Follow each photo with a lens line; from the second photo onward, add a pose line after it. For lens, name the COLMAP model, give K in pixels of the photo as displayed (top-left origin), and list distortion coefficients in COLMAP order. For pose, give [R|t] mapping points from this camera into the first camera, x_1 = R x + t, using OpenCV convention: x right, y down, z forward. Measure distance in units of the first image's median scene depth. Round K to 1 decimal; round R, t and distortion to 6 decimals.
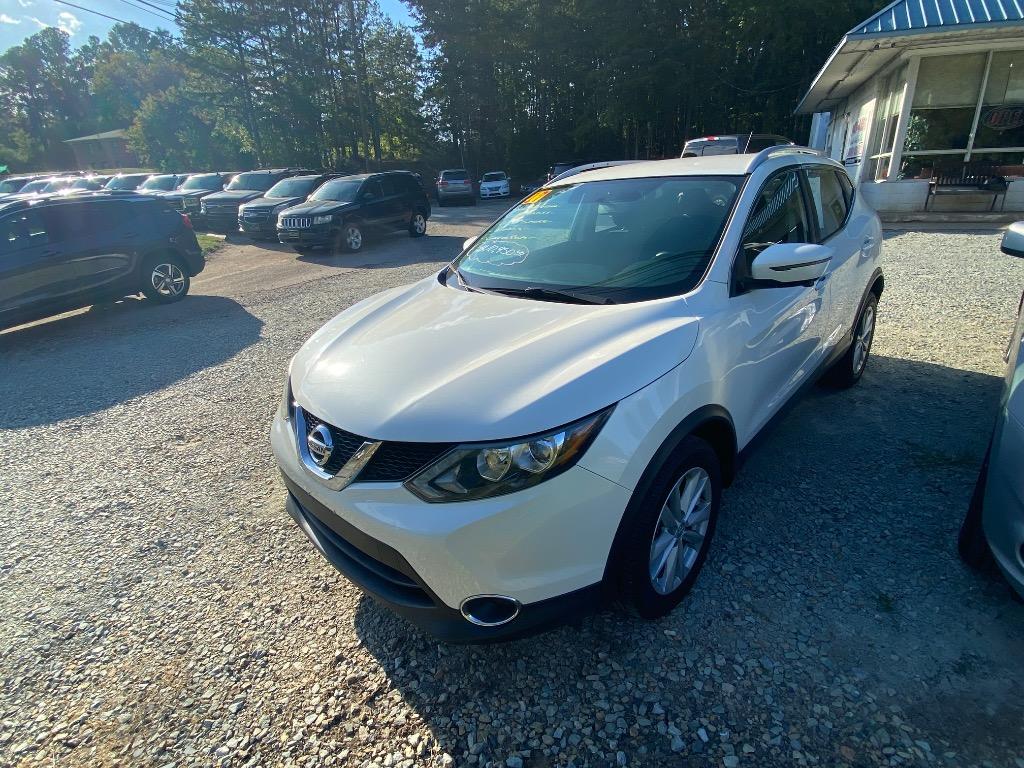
lens RADIAL K [[555.3, 0, 548.4], [0, 555.3, 379.9], [0, 0, 1]] dist [0.018064, -0.020531]
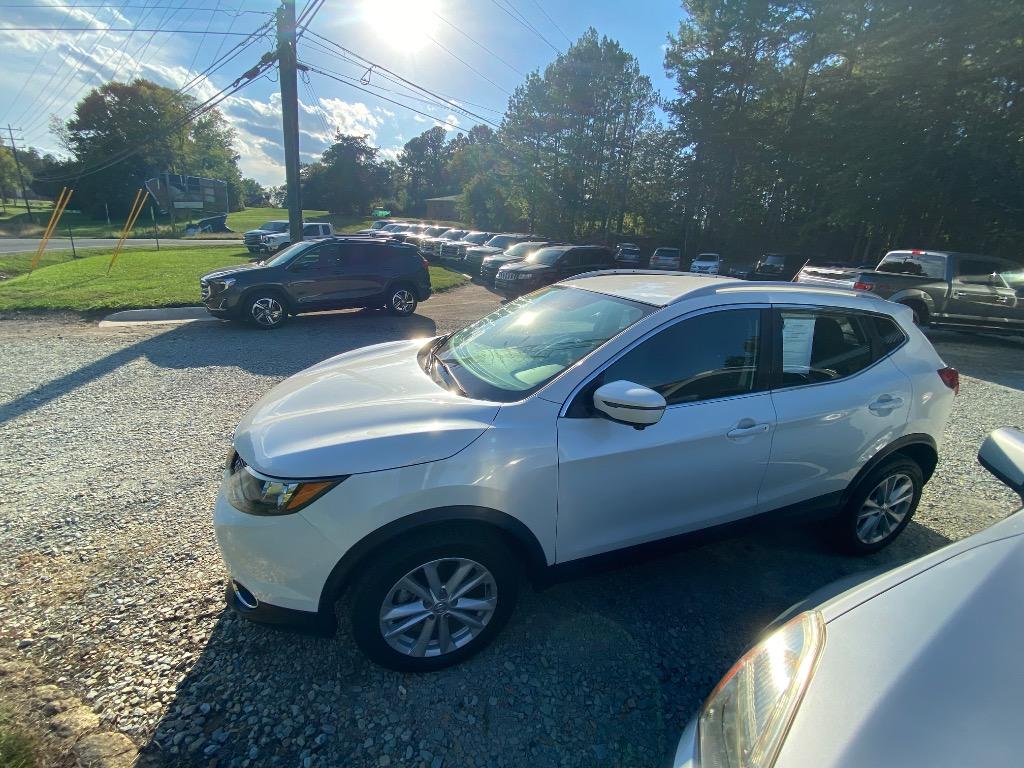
lens RADIAL K [[465.1, 0, 530.2], [0, 465.1, 387.7], [0, 0, 1]] dist [0.026510, -0.026246]
pose [[0.860460, 0.251416, -0.443168, 0.200645], [-0.274982, 0.961381, 0.011497, -0.060807], [0.428944, 0.111971, 0.896365, 0.055678]]
